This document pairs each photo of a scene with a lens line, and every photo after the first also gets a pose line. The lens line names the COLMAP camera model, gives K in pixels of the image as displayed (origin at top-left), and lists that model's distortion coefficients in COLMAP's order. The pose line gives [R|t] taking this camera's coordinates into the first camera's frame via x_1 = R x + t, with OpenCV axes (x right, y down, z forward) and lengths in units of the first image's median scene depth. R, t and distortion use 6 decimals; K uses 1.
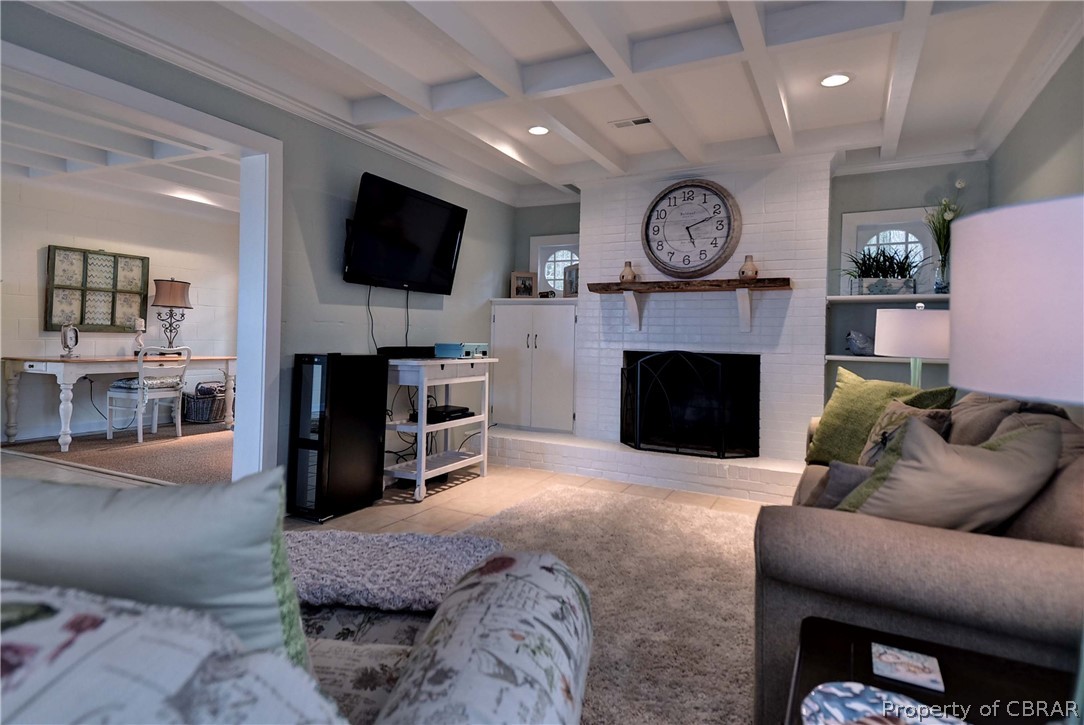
lens RADIAL K [[594.9, 0, 544.6], [0, 594.9, 341.7], [0, 0, 1]] dist [0.022849, -0.000961]
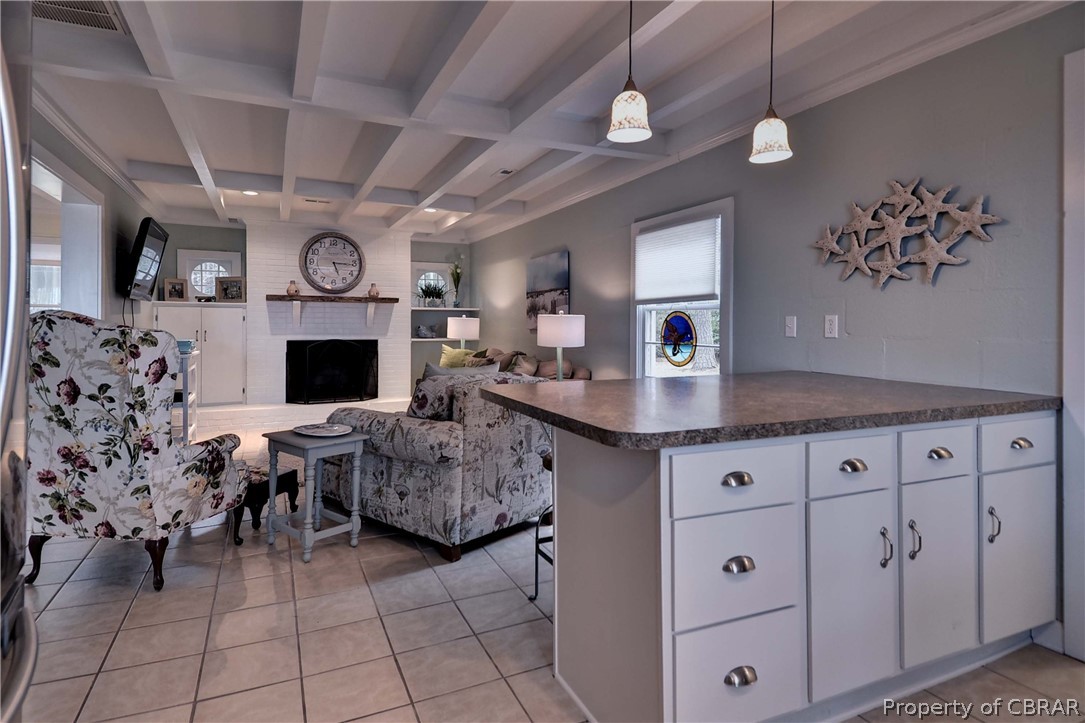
lens RADIAL K [[595.4, 0, 545.1], [0, 595.4, 340.7], [0, 0, 1]] dist [0.022849, -0.000961]
pose [[0.586028, -0.039273, 0.809338, -0.754918], [0.013740, 0.999163, 0.038535, -0.035691], [-0.810174, -0.011462, 0.586077, -0.417411]]
